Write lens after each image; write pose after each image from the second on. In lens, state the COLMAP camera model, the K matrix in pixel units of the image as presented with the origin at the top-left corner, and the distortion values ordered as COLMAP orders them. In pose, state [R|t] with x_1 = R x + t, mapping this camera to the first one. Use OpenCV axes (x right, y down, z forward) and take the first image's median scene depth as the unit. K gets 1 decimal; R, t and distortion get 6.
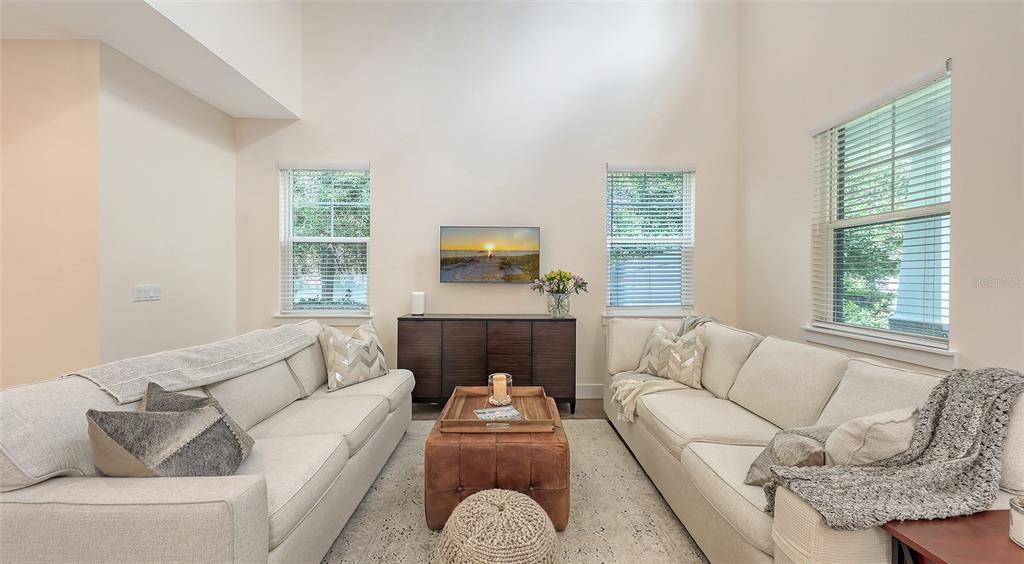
lens RADIAL K [[367.9, 0, 510.8], [0, 367.9, 281.1], [0, 0, 1]] dist [-0.001137, -0.000043]
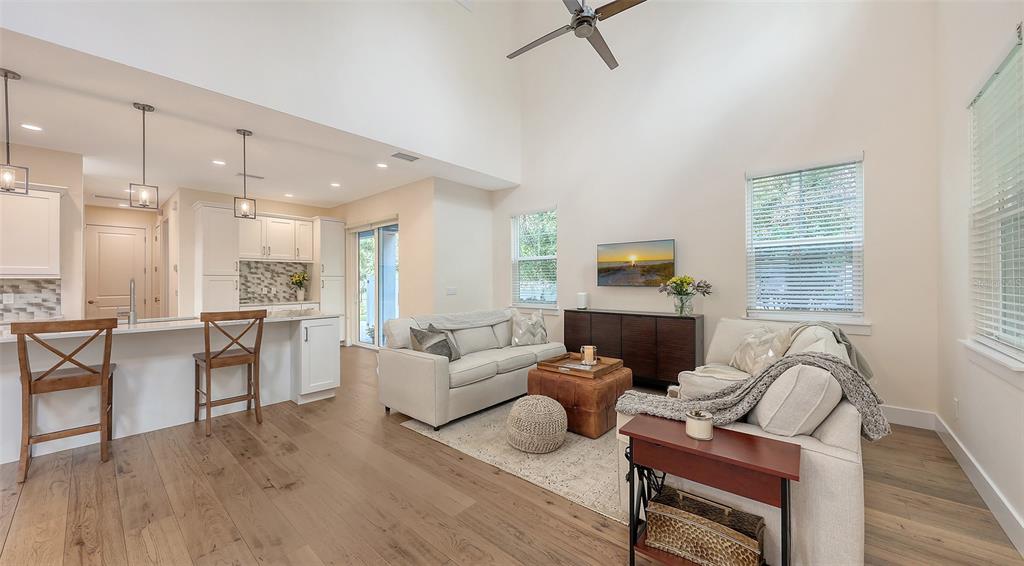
lens RADIAL K [[359.3, 0, 510.6], [0, 359.3, 281.0], [0, 0, 1]] dist [0.007973, -0.002652]
pose [[0.747432, -0.008384, -0.664286, 0.582894], [0.001044, 0.999934, -0.011445, 0.000101], [0.664338, 0.007861, 0.747391, -0.273799]]
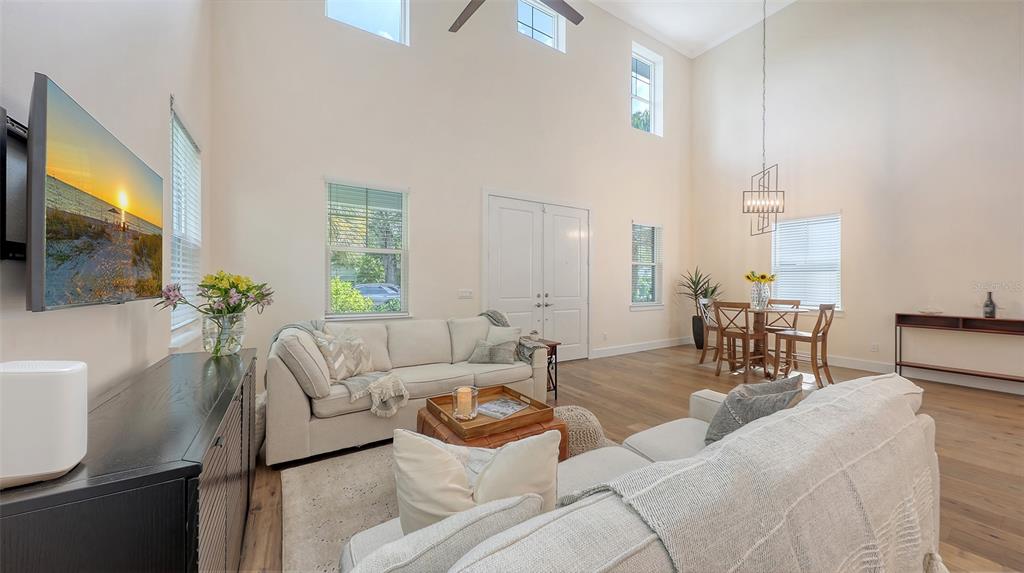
lens RADIAL K [[359.3, 0, 514.8], [0, 359.3, 272.9], [0, 0, 1]] dist [0.007973, -0.002652]
pose [[-0.527352, 0.018620, 0.849443, -0.726682], [0.004902, 0.999810, -0.018873, -0.019999], [-0.849633, -0.005788, -0.527343, 1.119619]]
